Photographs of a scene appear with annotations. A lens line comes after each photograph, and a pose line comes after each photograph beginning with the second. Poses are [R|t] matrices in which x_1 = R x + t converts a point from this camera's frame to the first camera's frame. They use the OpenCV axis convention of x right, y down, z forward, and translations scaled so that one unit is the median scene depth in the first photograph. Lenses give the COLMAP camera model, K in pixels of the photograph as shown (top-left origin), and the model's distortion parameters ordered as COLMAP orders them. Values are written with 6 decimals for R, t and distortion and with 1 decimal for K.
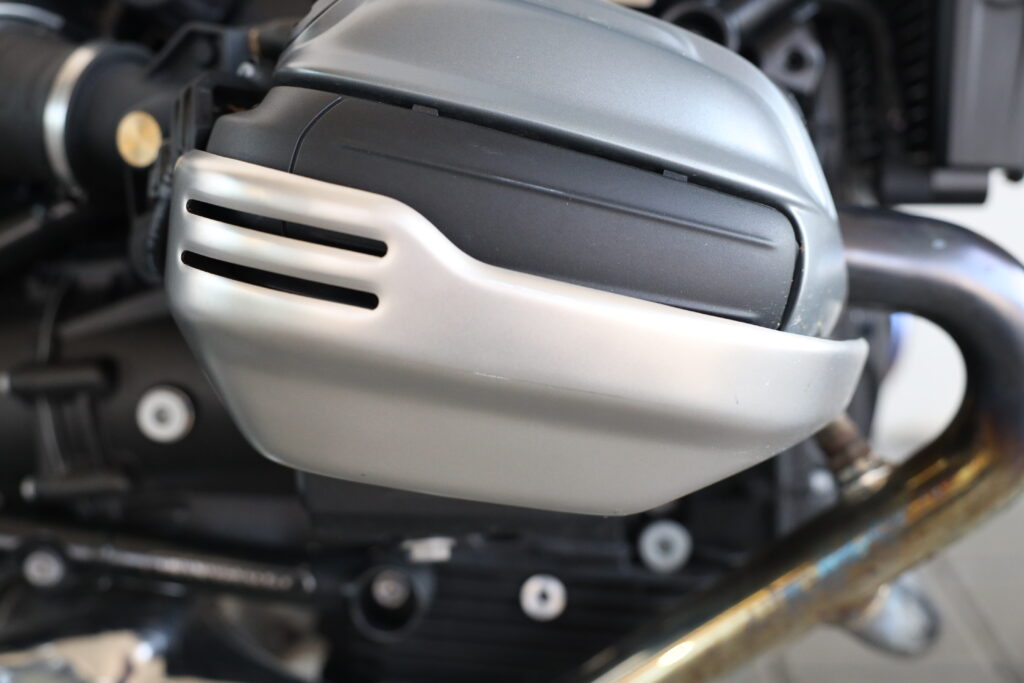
lens RADIAL K [[1290.5, 0, 510.2], [0, 1290.5, 345.5], [0, 0, 1]] dist [0.014891, 0.000000]
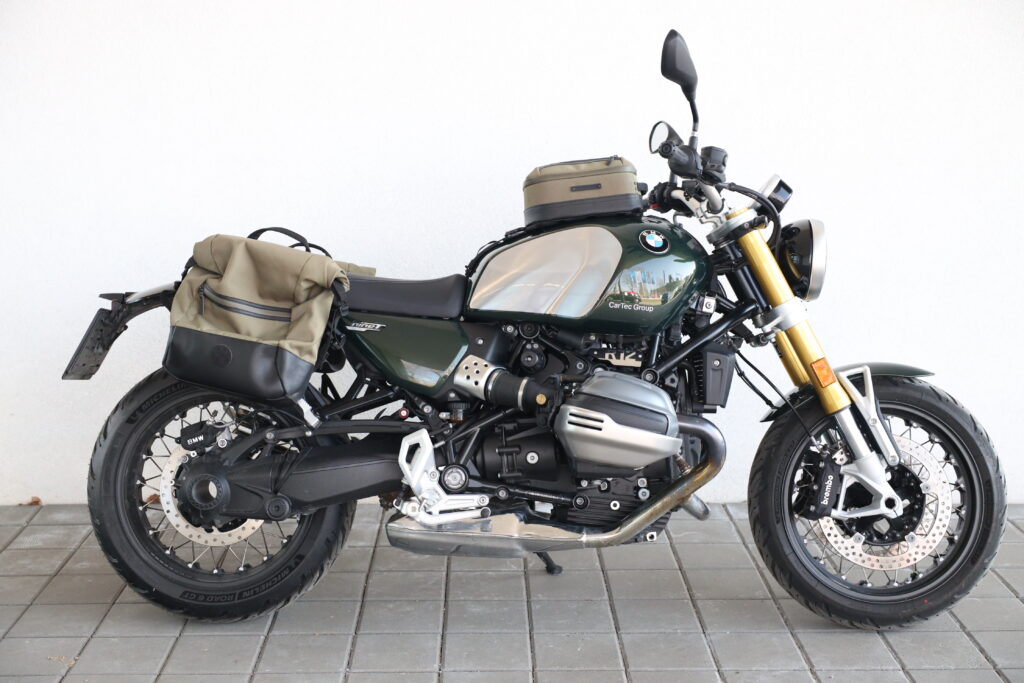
lens RADIAL K [[1394.4, 0, 509.5], [0, 1394.4, 336.9], [0, 0, 1]] dist [0.011182, 0.000000]
pose [[0.999019, 0.012732, 0.042410, -0.629256], [-0.006896, 0.990822, -0.135000, 0.327118], [-0.043740, 0.134575, 0.989938, -4.313255]]
